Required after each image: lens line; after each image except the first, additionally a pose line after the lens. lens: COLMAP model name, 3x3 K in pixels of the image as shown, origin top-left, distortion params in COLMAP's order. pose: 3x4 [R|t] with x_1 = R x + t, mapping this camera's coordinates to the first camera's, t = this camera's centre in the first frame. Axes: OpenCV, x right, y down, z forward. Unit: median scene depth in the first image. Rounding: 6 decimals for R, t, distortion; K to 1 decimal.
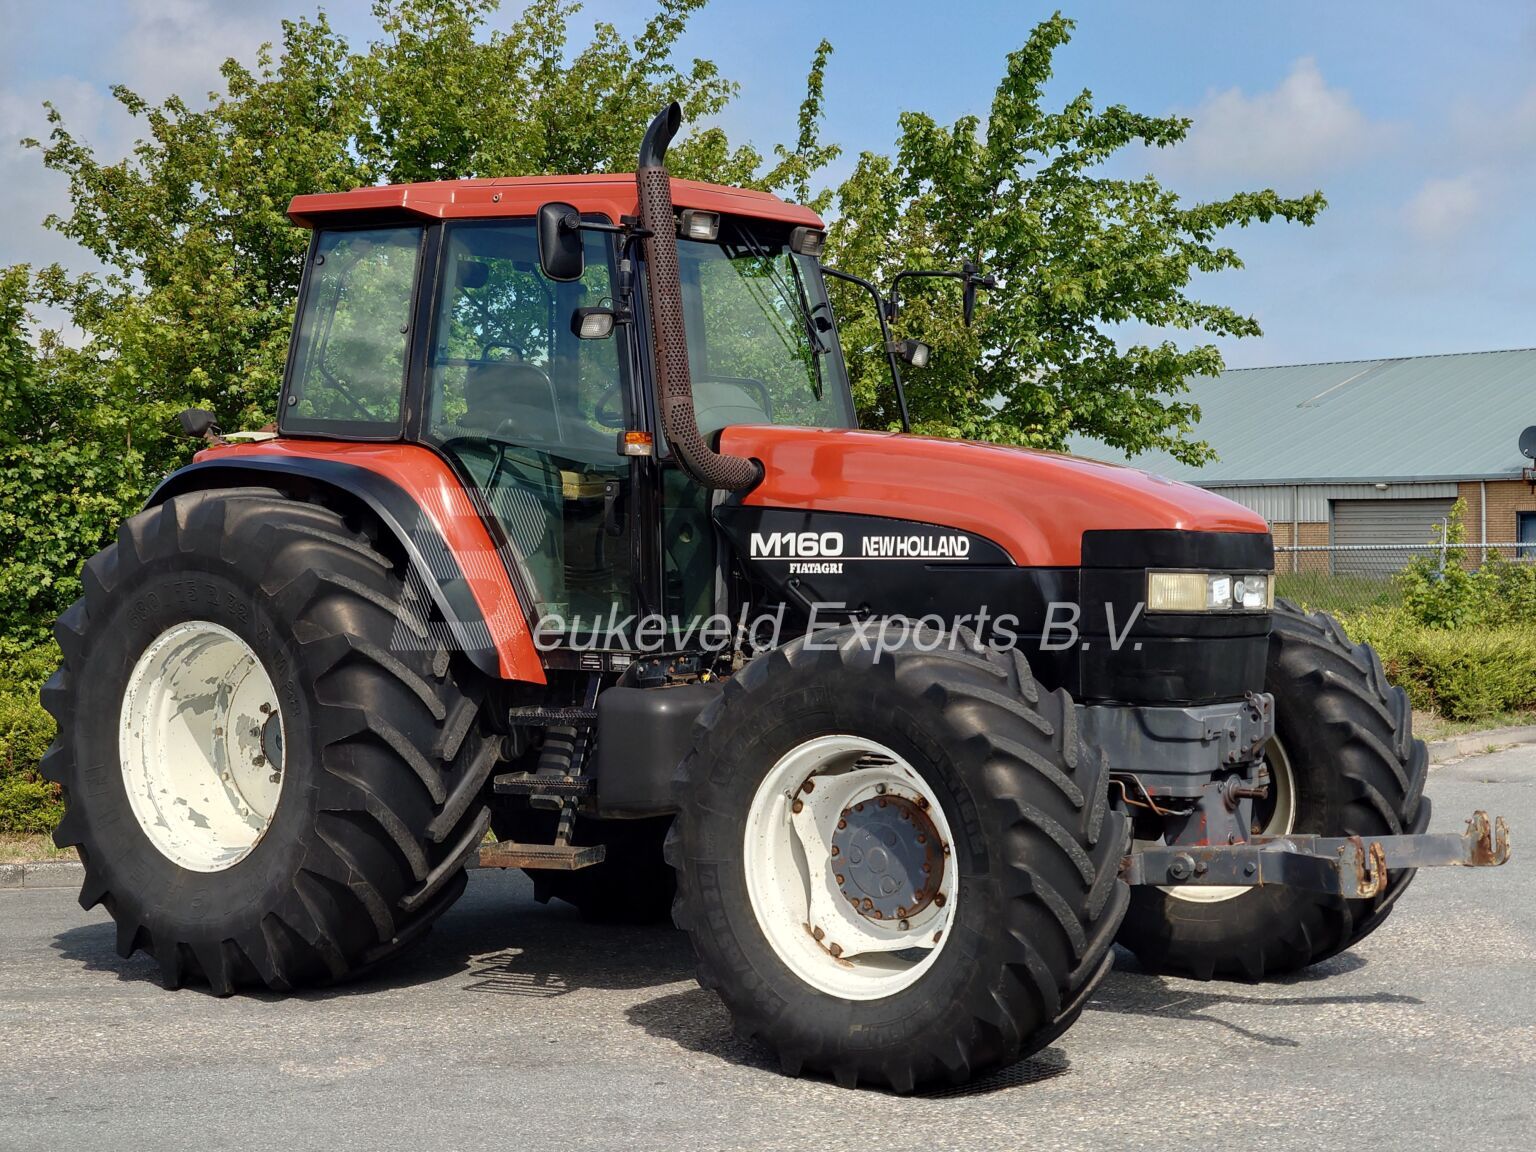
lens RADIAL K [[2835.0, 0, 763.7], [0, 2835.0, 562.9], [0, 0, 1]] dist [-0.107670, 0.000000]
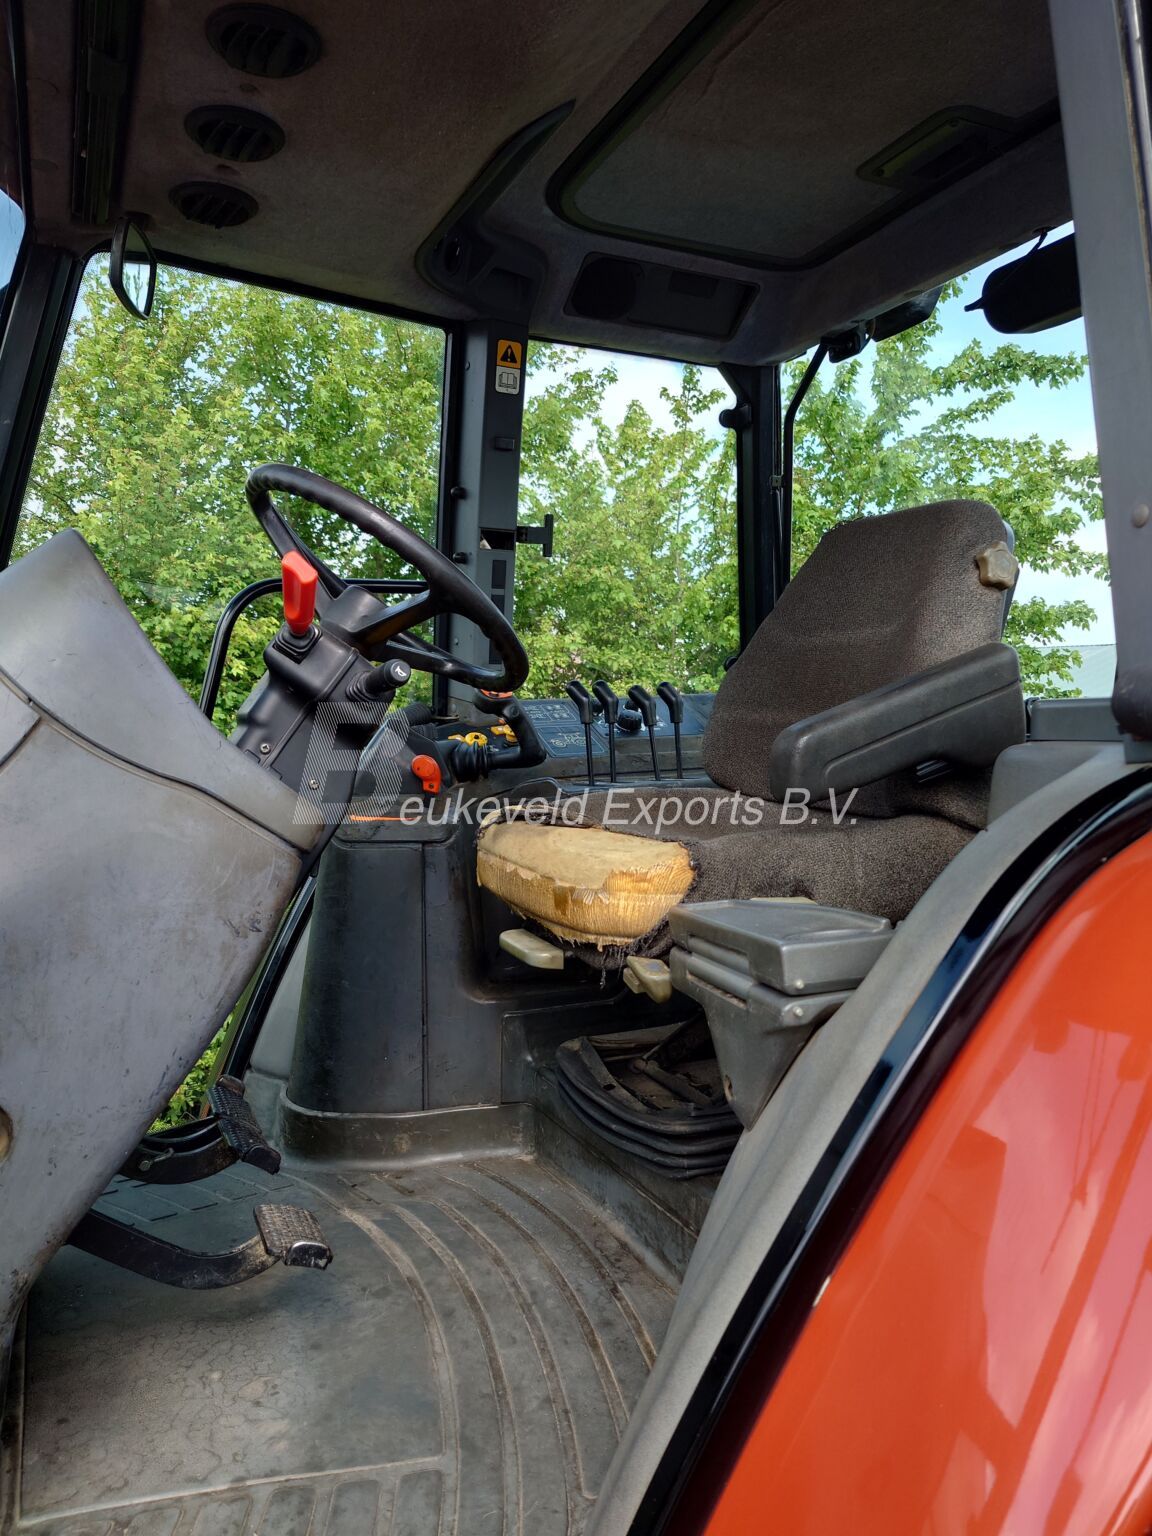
lens RADIAL K [[1134.8, 0, 588.2], [0, 1134.8, 785.7], [0, 0, 1]] dist [0.004316, 0.001464]
pose [[0.984477, 0.032209, -0.172532, 0.054559], [-0.024734, 0.998667, 0.045301, -0.022903], [0.173761, -0.040330, 0.983962, 0.589590]]
